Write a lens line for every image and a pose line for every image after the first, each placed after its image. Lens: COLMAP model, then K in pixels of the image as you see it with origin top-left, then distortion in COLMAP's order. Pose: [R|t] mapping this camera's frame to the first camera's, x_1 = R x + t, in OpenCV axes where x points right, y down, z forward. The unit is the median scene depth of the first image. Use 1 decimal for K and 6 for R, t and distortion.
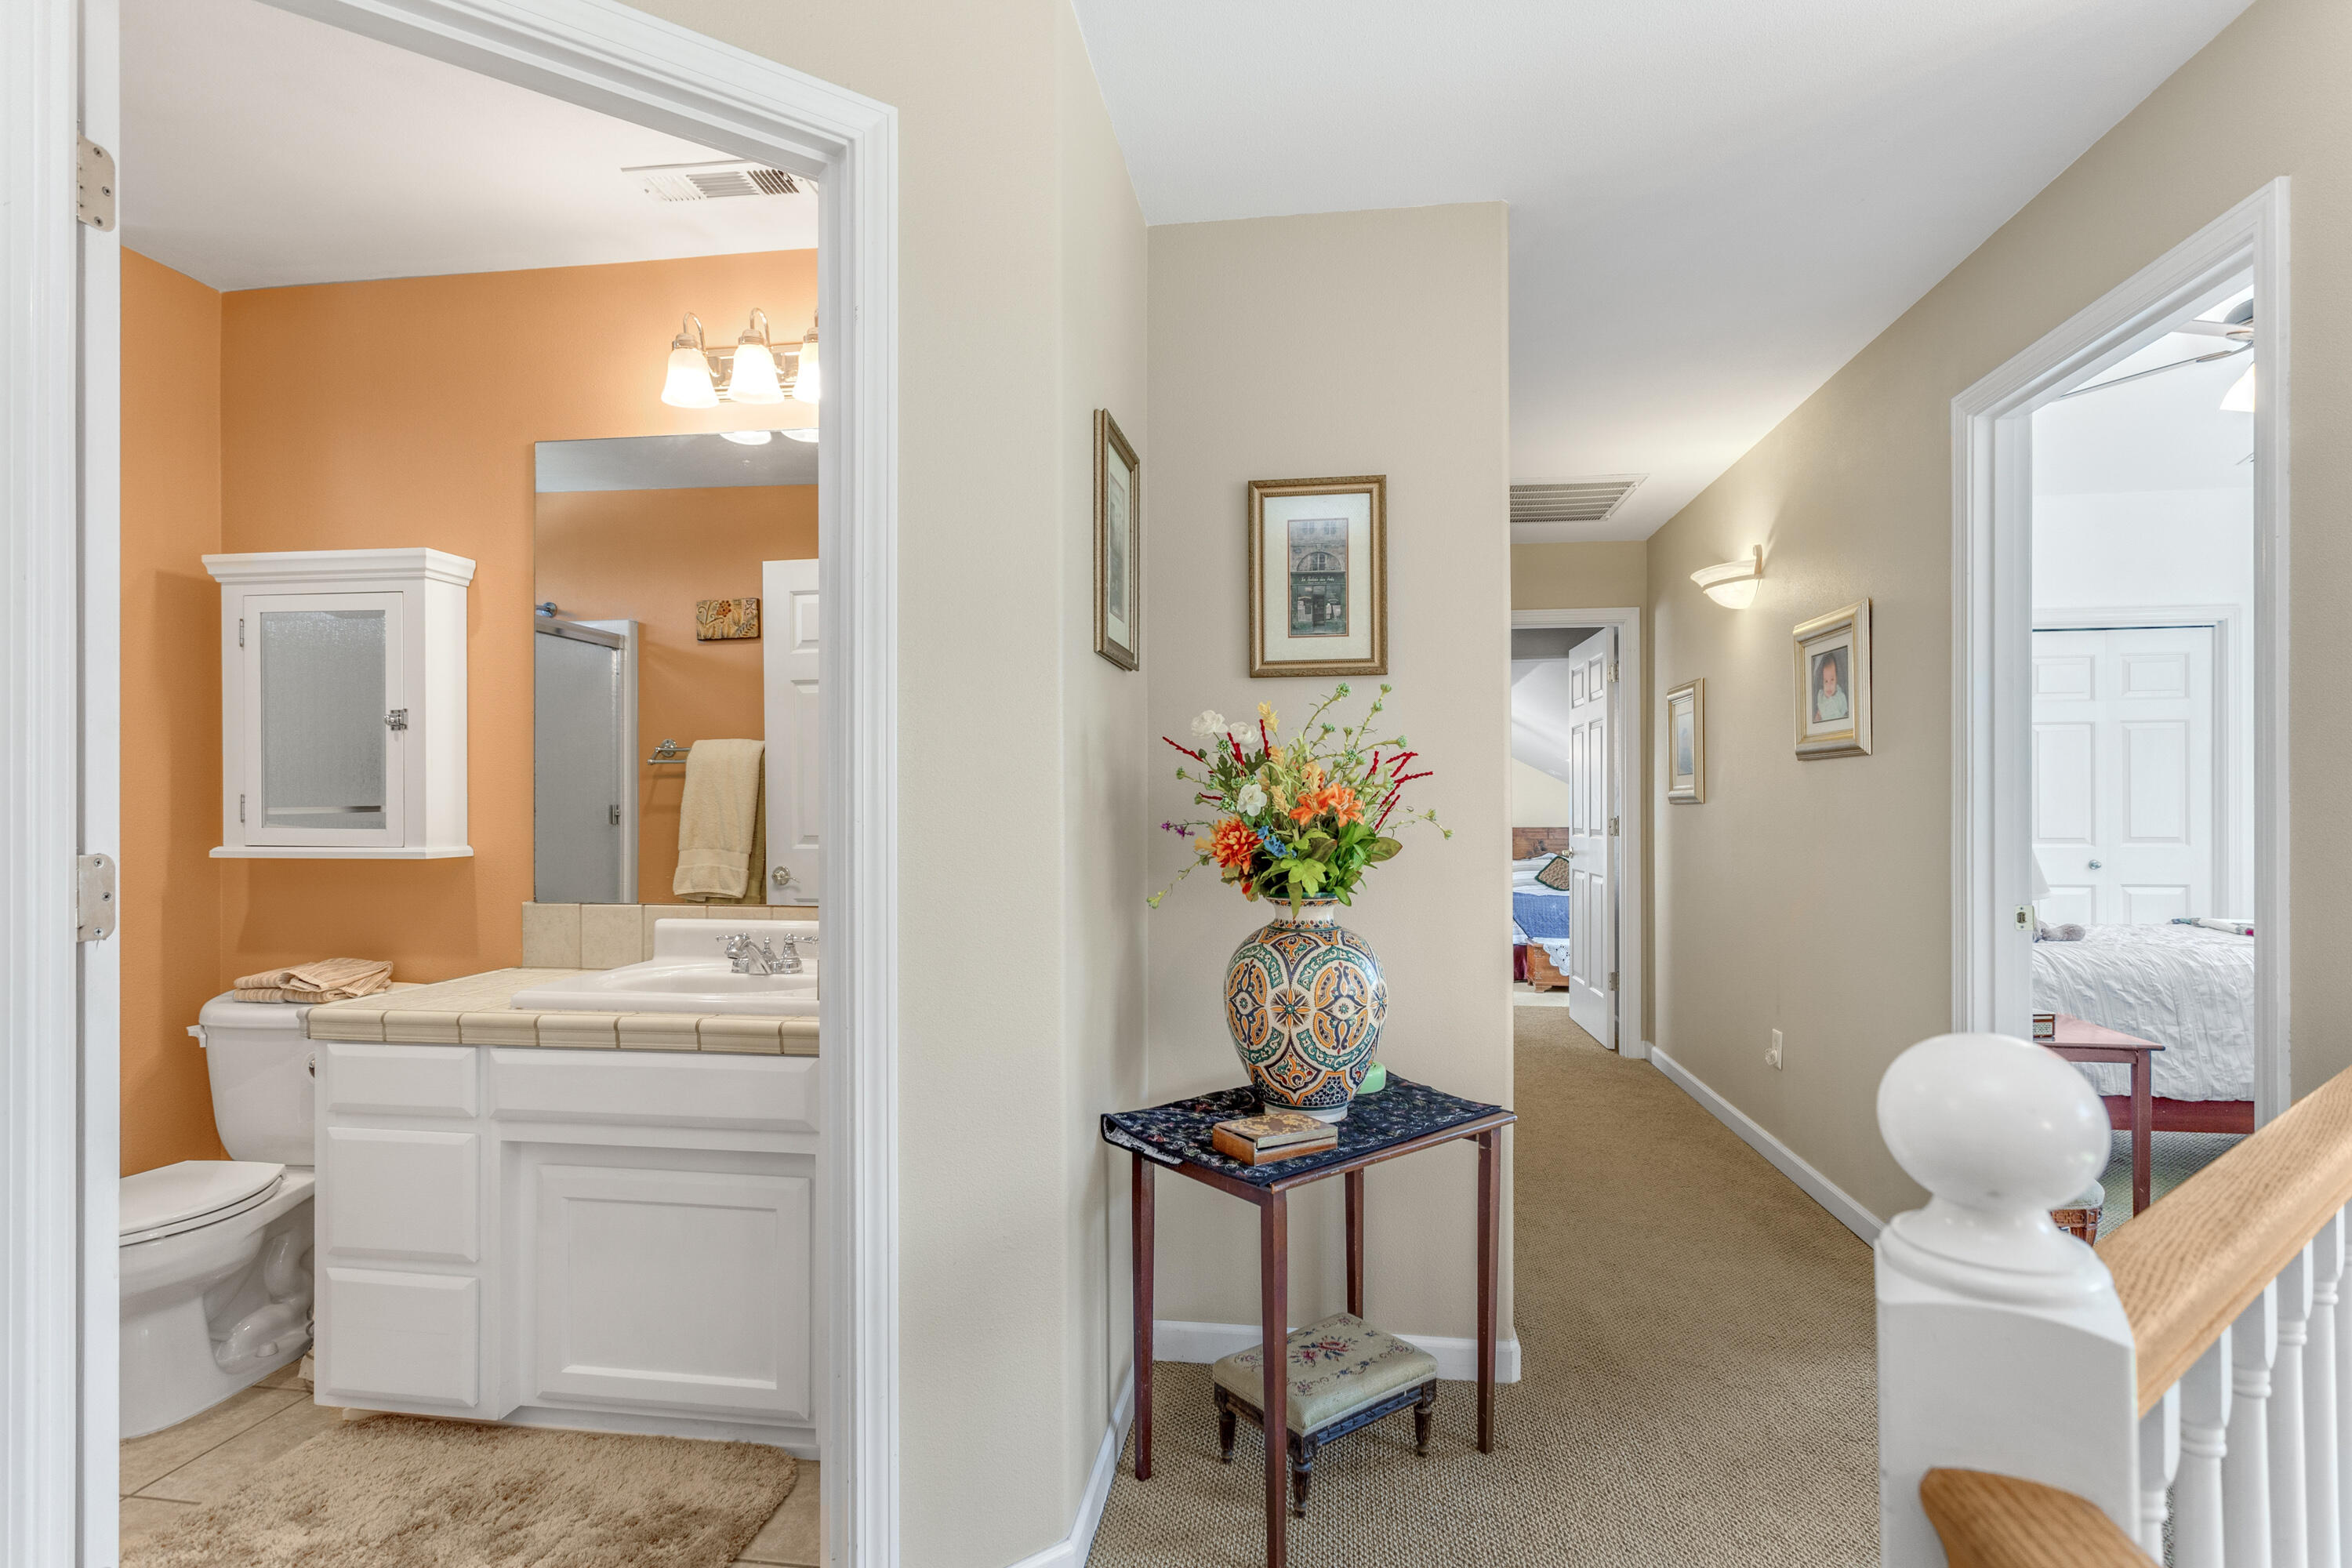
lens RADIAL K [[1146.0, 0, 1181.5], [0, 1146.0, 813.3], [0, 0, 1]] dist [0.002230, 0.000296]
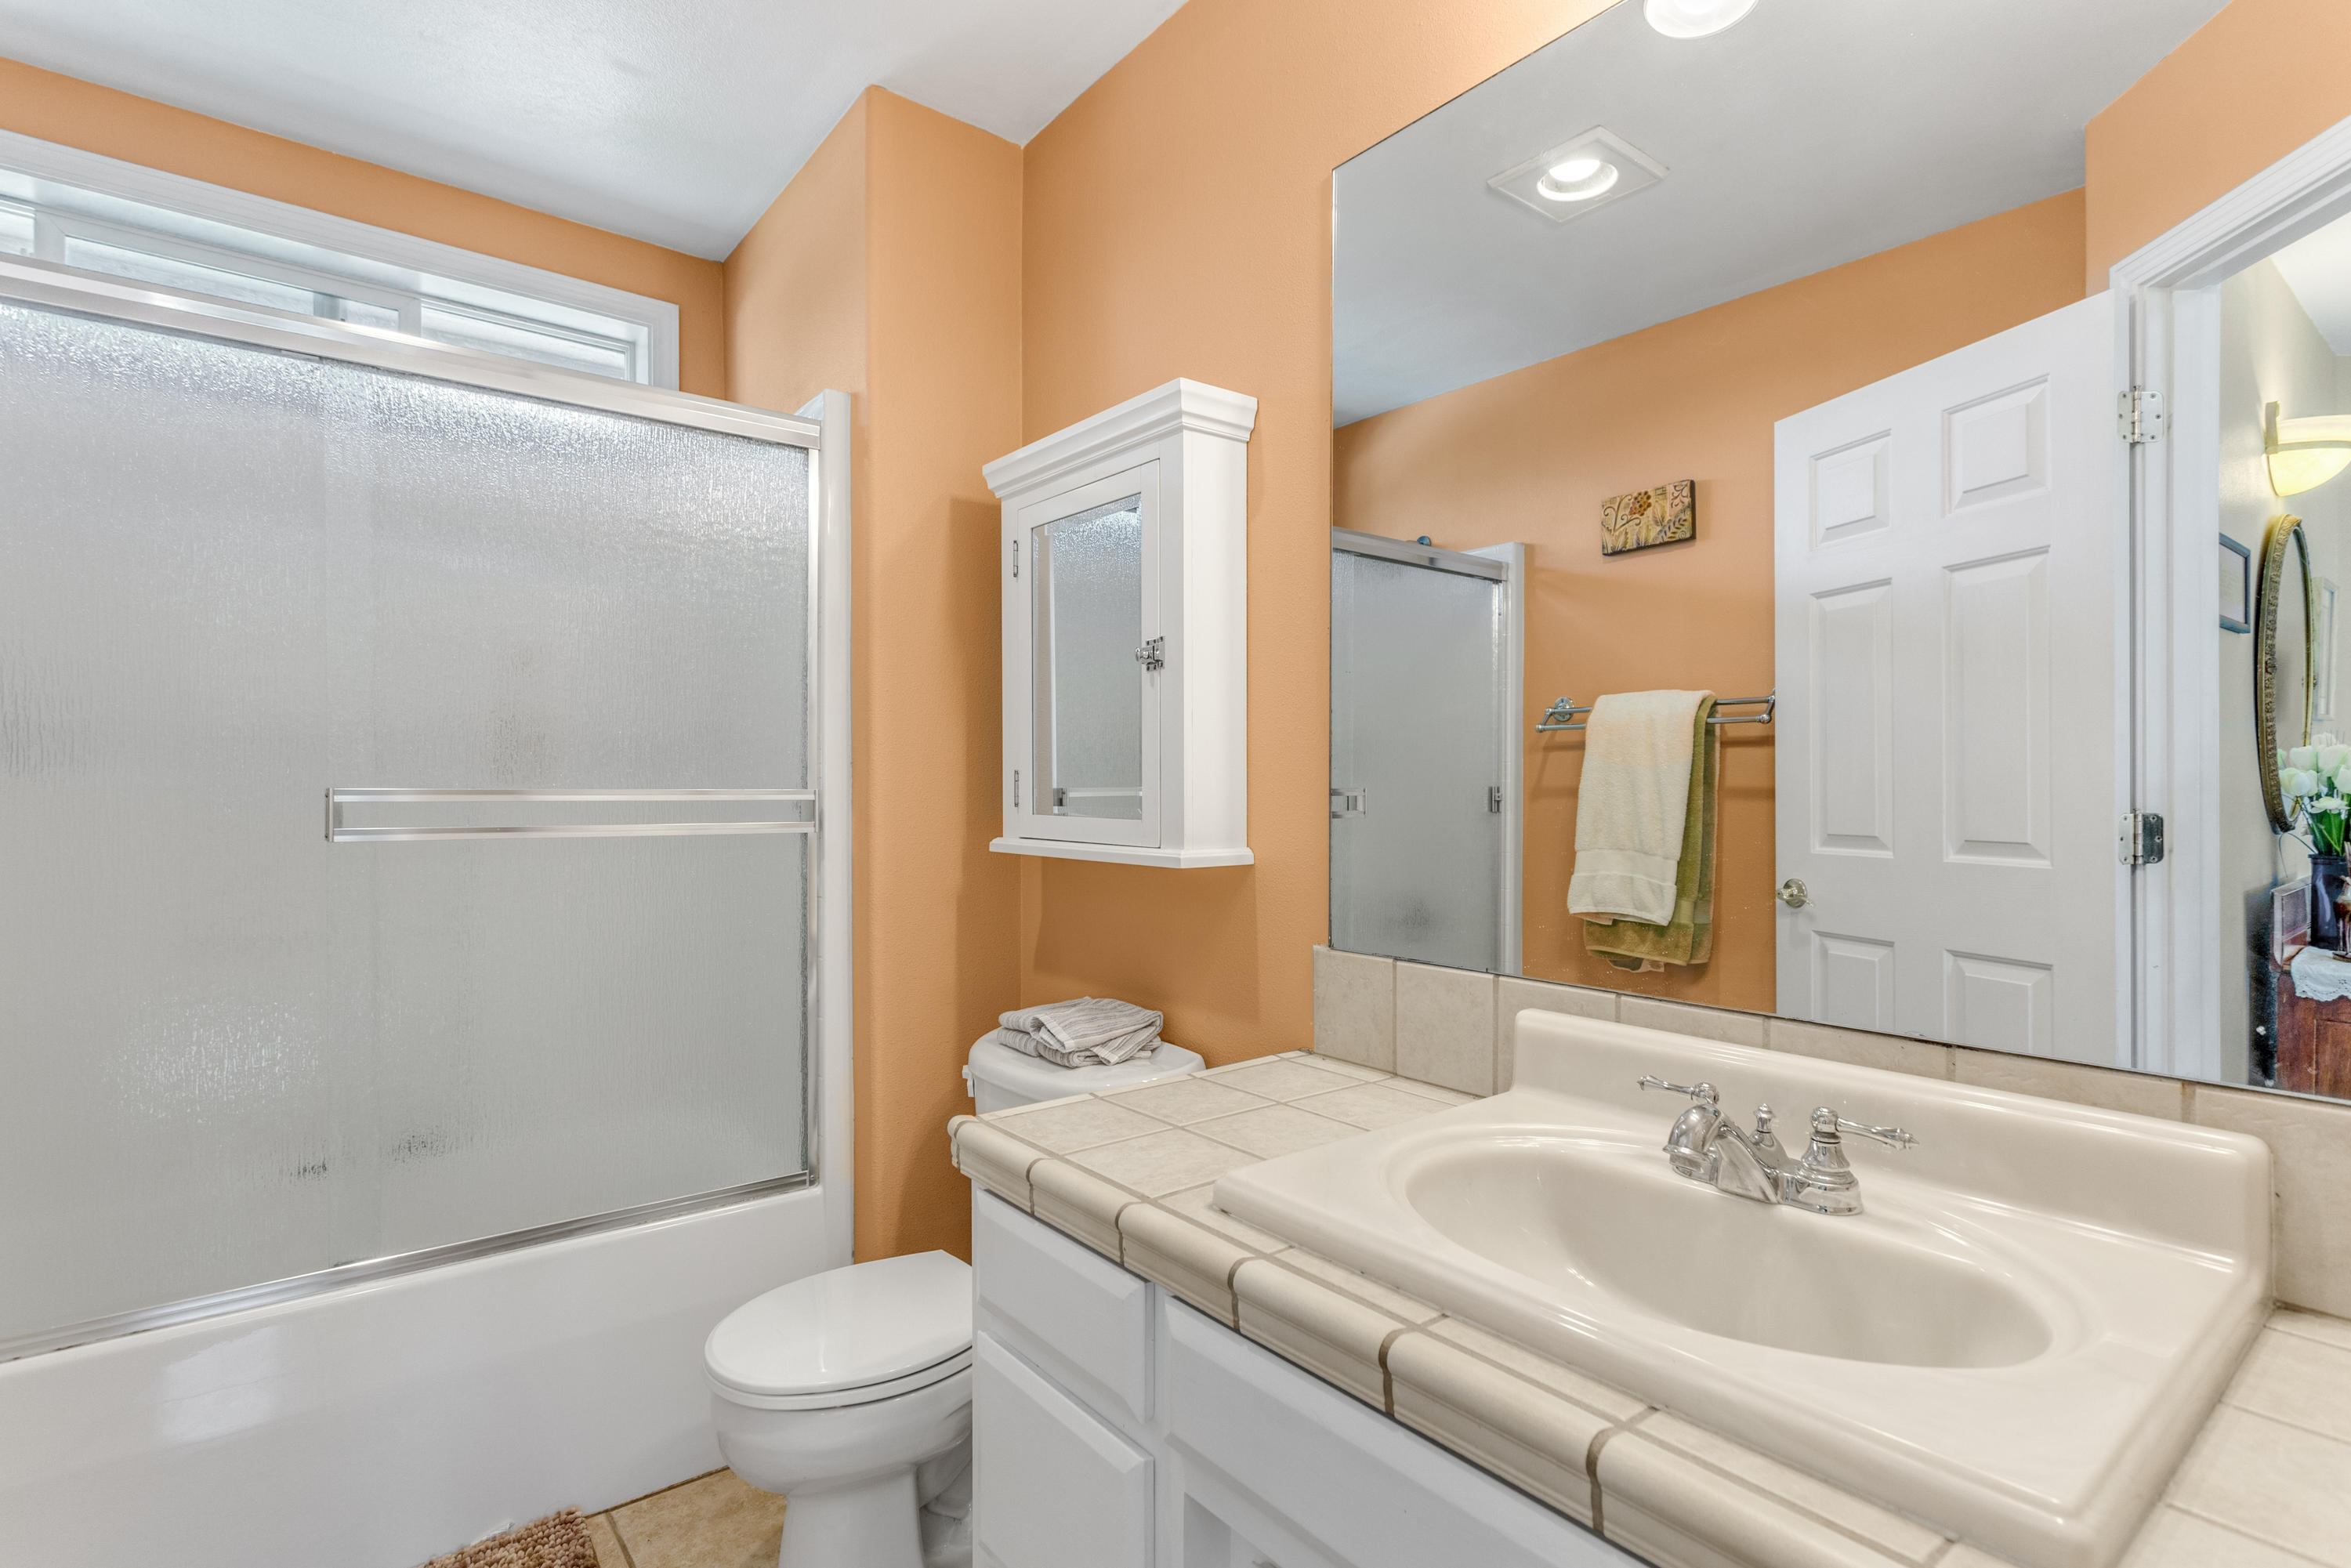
lens RADIAL K [[1129.1, 0, 1175.5], [0, 1129.1, 784.0], [0, 0, 1]] dist [-0.001221, -0.000057]
pose [[0.723235, -0.001368, -0.690600, -0.215968], [-0.007210, 0.999929, -0.009532, -0.000951], [0.690564, 0.011873, 0.723174, 0.516600]]
